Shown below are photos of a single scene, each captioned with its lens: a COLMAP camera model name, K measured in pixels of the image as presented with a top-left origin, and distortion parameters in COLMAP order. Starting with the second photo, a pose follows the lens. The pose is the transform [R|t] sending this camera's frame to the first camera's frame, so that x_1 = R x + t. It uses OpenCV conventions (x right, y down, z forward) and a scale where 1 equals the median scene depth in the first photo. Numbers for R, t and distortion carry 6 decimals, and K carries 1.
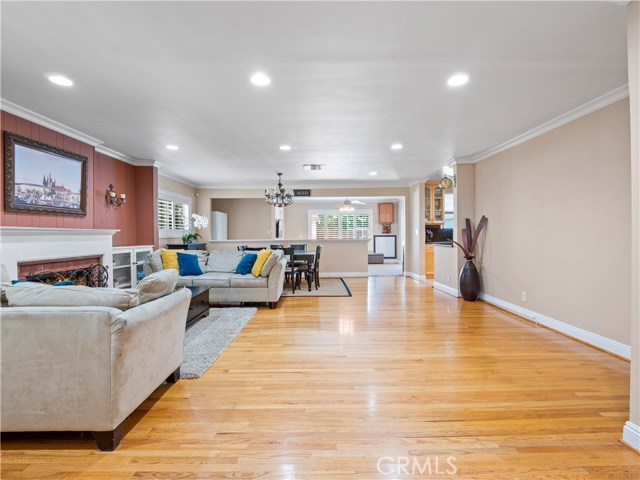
lens RADIAL K [[318.9, 0, 320.8], [0, 318.9, 237.4], [0, 0, 1]] dist [-0.017089, -0.000417]
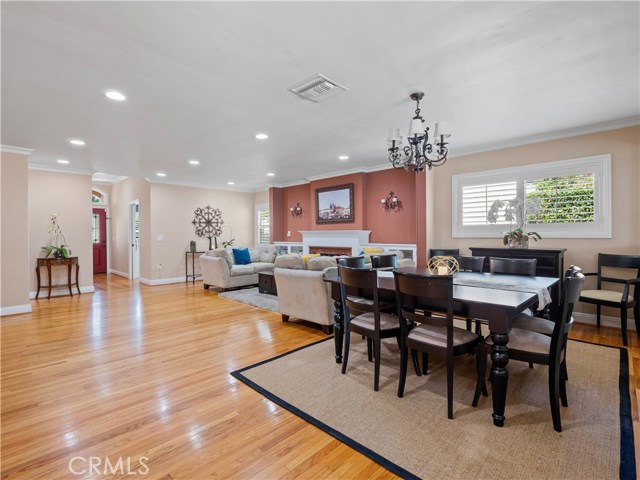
lens RADIAL K [[318.9, 0, 321.7], [0, 318.9, 237.7], [0, 0, 1]] dist [-0.017089, -0.000417]
pose [[-0.694958, 0.010865, -0.718968, 0.542156], [0.000598, 0.999894, 0.014532, -0.013247], [0.719050, 0.009669, -0.694891, 2.245024]]
